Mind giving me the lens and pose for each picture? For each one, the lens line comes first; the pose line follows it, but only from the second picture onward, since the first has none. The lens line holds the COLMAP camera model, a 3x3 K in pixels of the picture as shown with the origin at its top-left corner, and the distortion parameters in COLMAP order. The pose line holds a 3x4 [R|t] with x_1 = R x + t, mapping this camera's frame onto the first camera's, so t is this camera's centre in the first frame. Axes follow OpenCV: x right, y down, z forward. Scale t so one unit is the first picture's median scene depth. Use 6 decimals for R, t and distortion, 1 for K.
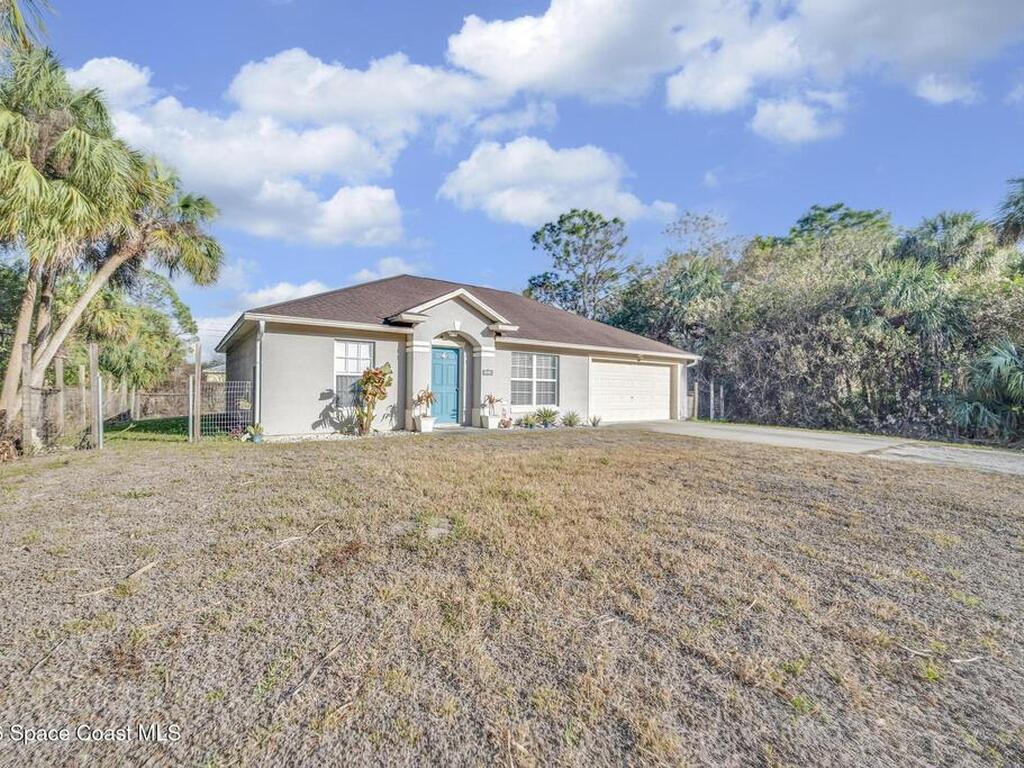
lens RADIAL K [[445.5, 0, 506.6], [0, 445.5, 387.4], [0, 0, 1]] dist [0.004130, 0.000607]
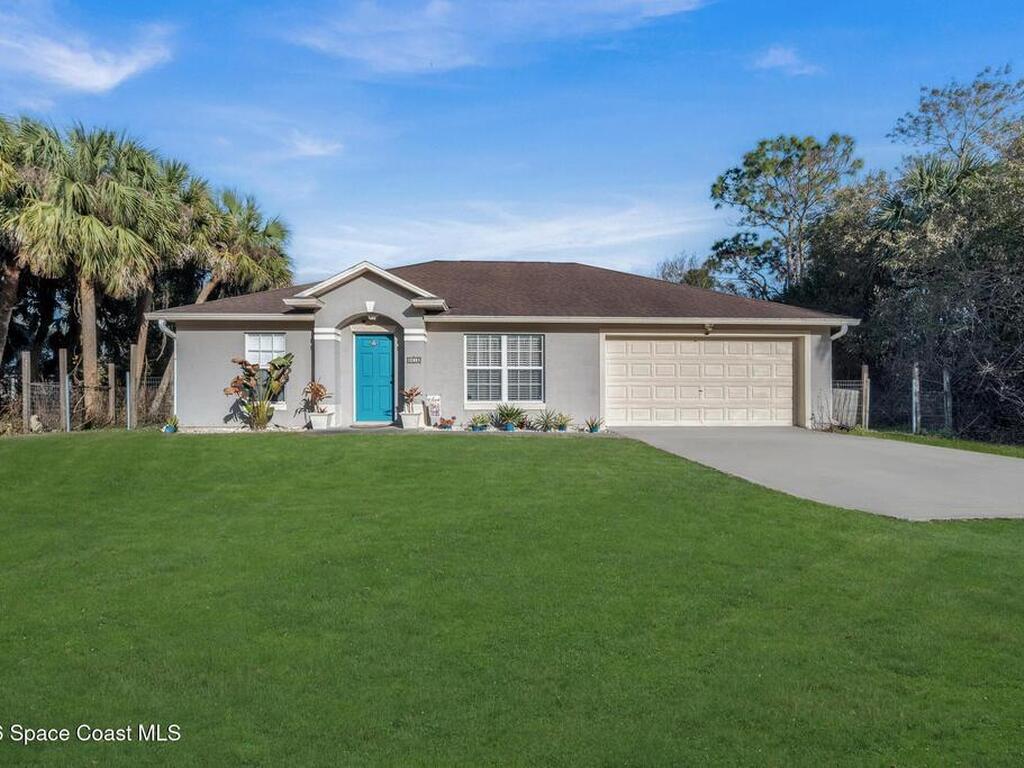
lens RADIAL K [[445.5, 0, 506.6], [0, 445.5, 387.4], [0, 0, 1]] dist [0.004130, 0.000607]
pose [[0.845721, -0.009868, -0.533534, 0.470061], [0.012646, 0.999919, 0.001552, 0.015024], [0.533475, -0.008060, 0.845777, 0.350541]]
